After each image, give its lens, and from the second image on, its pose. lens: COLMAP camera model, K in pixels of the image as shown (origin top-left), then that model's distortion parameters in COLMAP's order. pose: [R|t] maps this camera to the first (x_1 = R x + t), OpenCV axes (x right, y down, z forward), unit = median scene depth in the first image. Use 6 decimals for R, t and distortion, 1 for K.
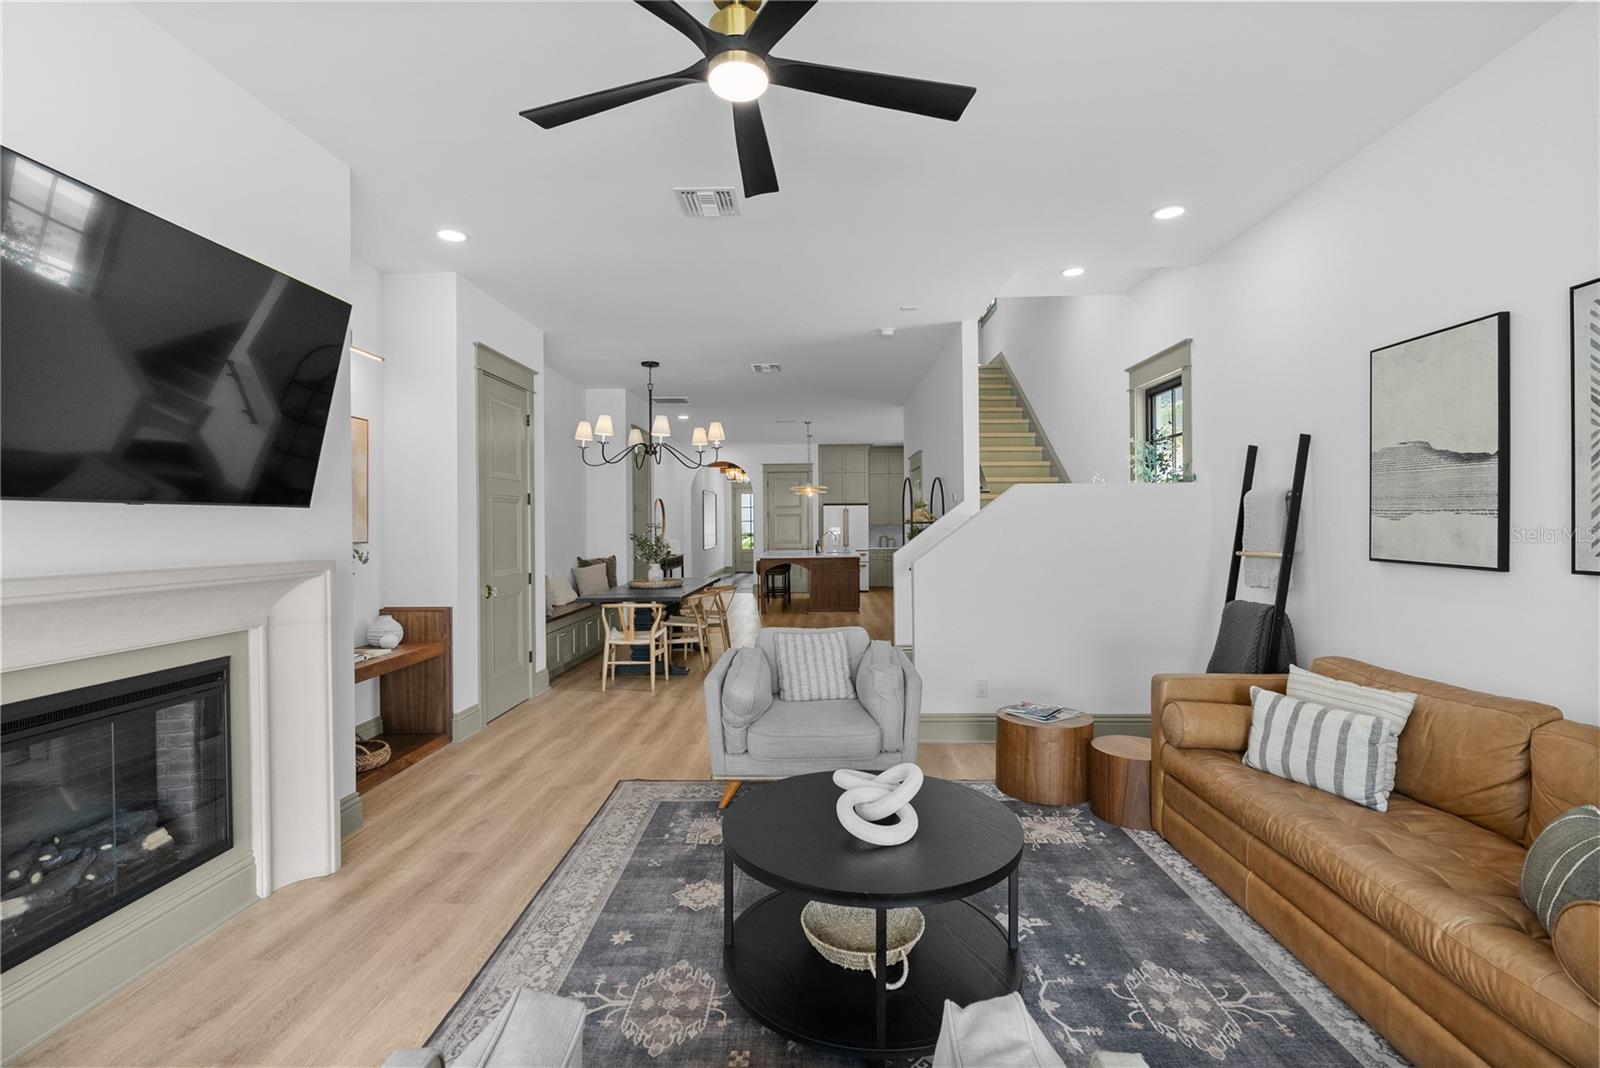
lens RADIAL K [[721.2, 0, 795.1], [0, 721.2, 525.6], [0, 0, 1]] dist [-0.016035, 0.007421]
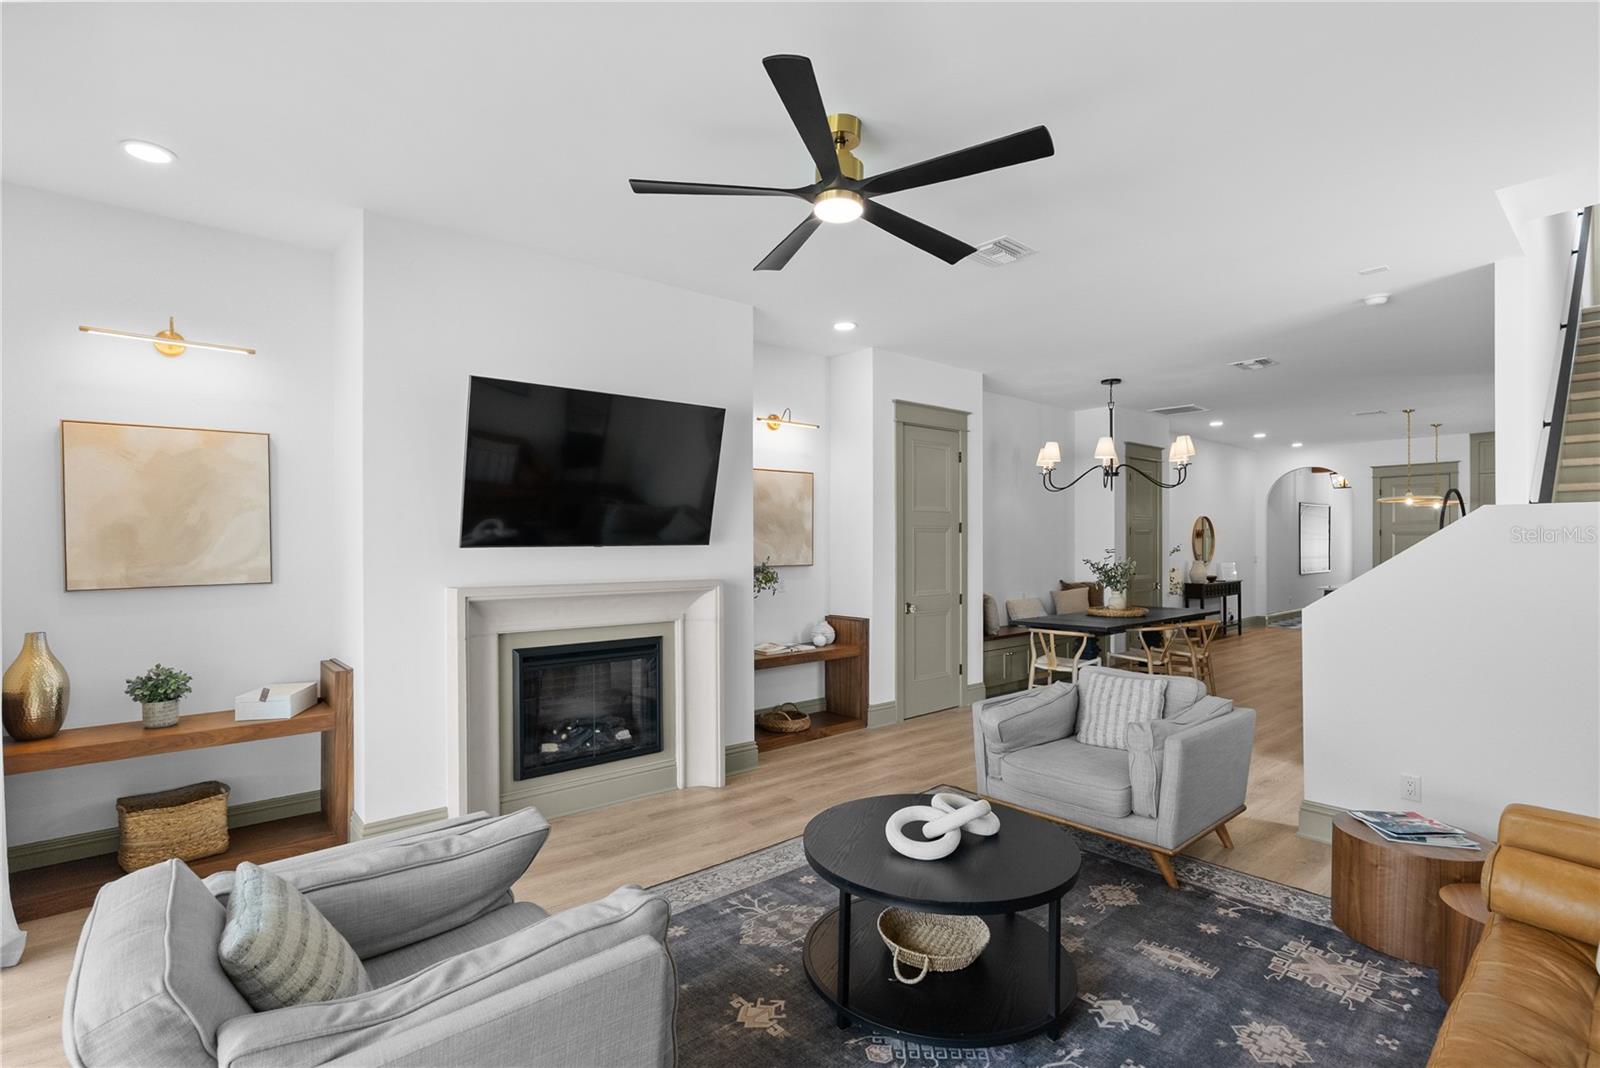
lens RADIAL K [[744.0, 0, 789.2], [0, 744.0, 545.4], [0, 0, 1]] dist [-0.003464, 0.001260]
pose [[0.675123, 0.007876, -0.737663, 0.598717], [-0.002231, 0.999960, 0.008635, -0.037645], [0.737702, -0.004184, 0.675114, 0.051534]]
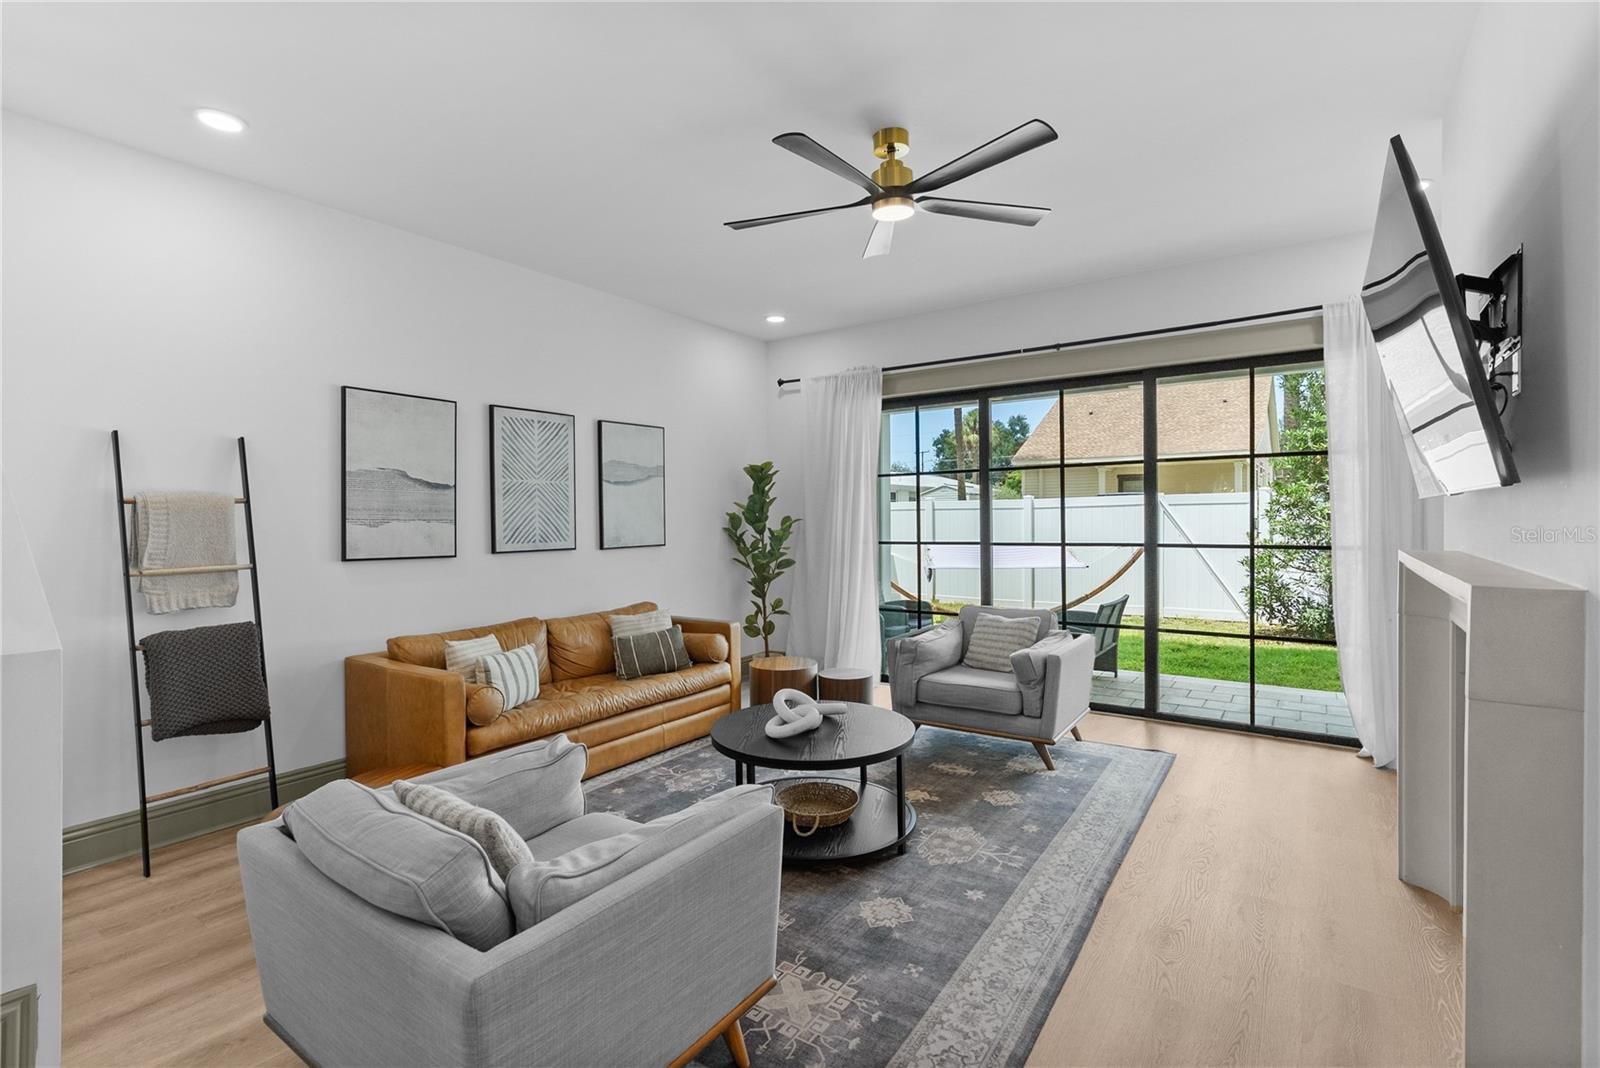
lens RADIAL K [[727.1, 0, 800.5], [0, 727.1, 524.3], [0, 0, 1]] dist [-0.005067, 0.001125]
pose [[-0.838885, 0.010665, 0.544203, -0.518399], [0.017409, 0.999822, 0.007242, -0.009023], [-0.544029, 0.015549, -0.838922, 1.704770]]
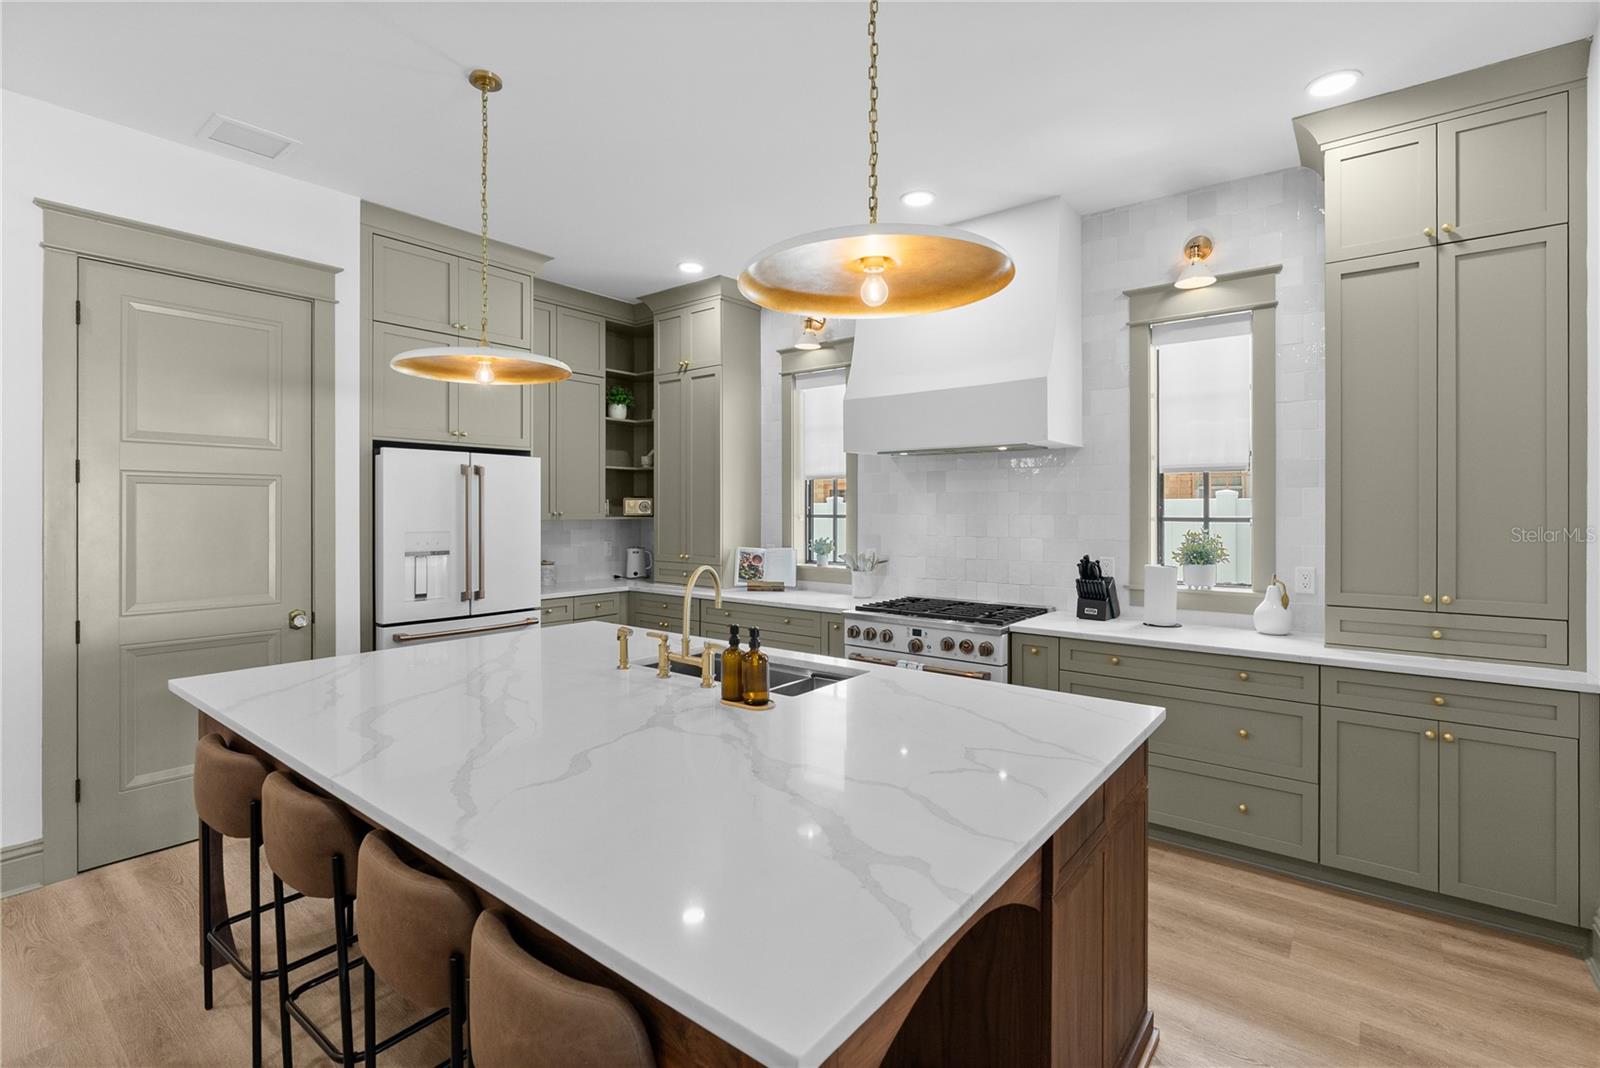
lens RADIAL K [[736.7, 0, 799.8], [0, 736.7, 511.3], [0, 0, 1]] dist [-0.004849, 0.000055]
pose [[0.586434, 0.005766, 0.809977, -0.420173], [-0.003781, 0.999983, -0.004381, -0.025070], [-0.809988, -0.000493, 0.586446, 3.665332]]
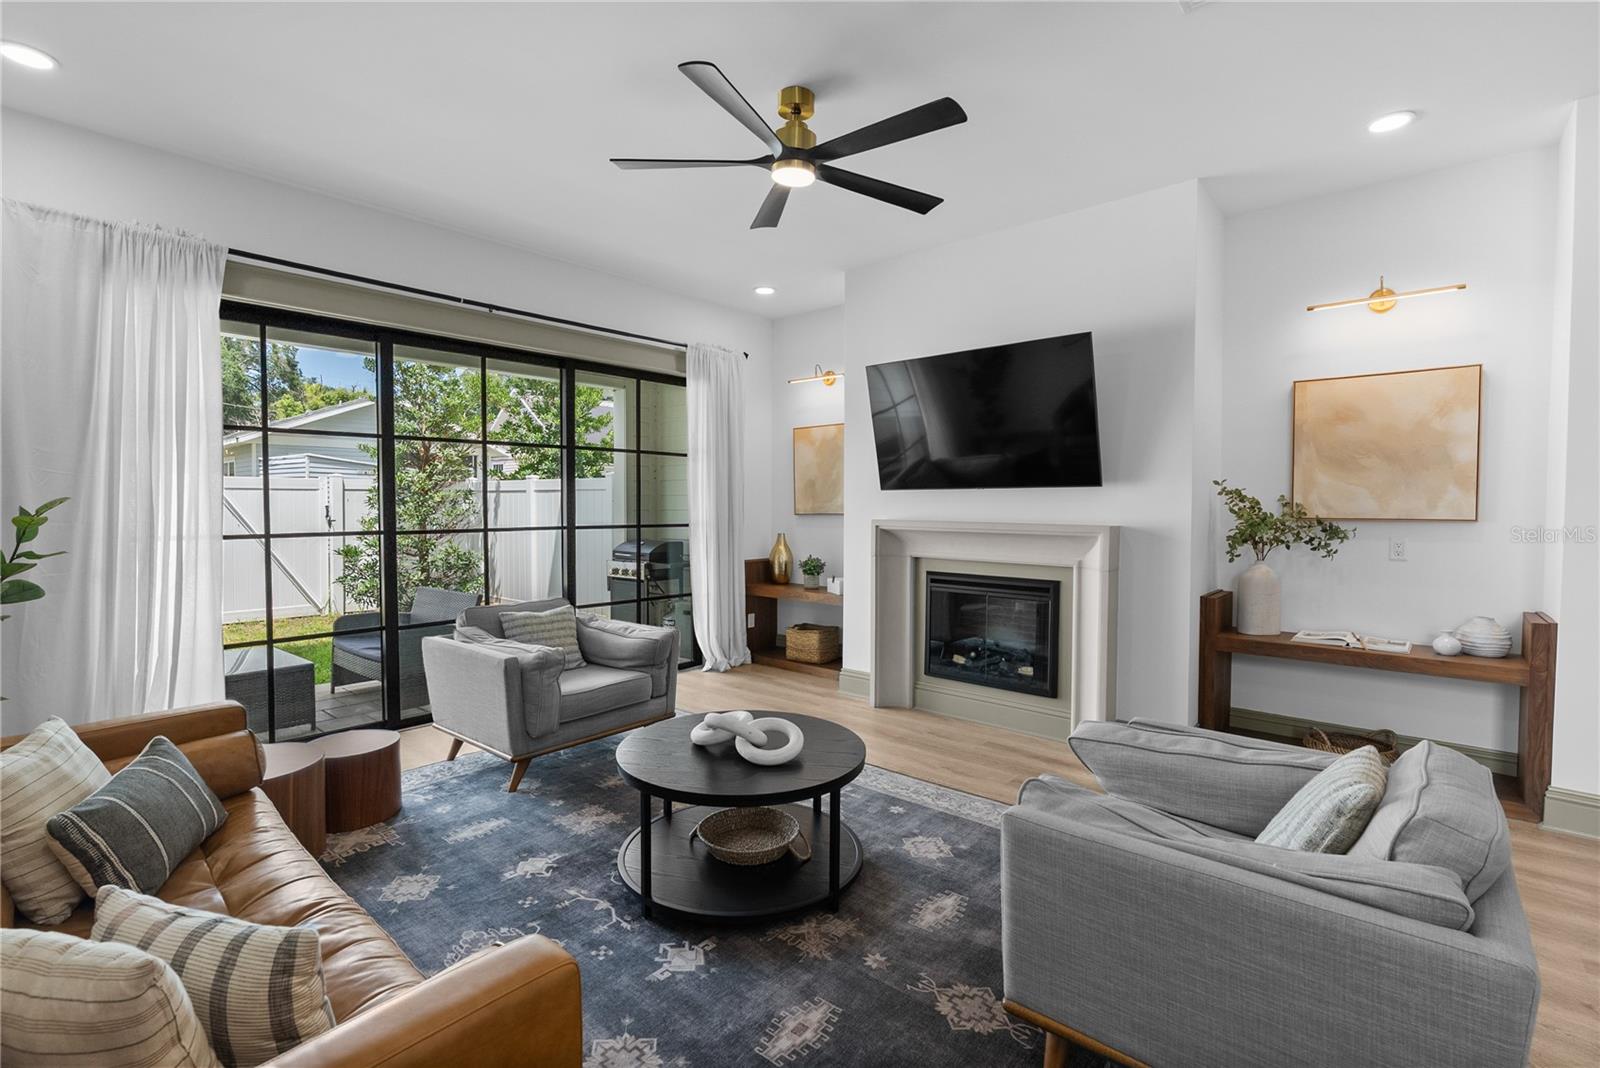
lens RADIAL K [[727.1, 0, 800.5], [0, 727.1, 524.3], [0, 0, 1]] dist [-0.005067, 0.001125]
pose [[-0.628233, 0.027327, -0.777545, 0.743183], [0.001768, 0.999431, 0.033696, -0.001537], [0.778023, 0.019794, -0.627924, 1.392707]]
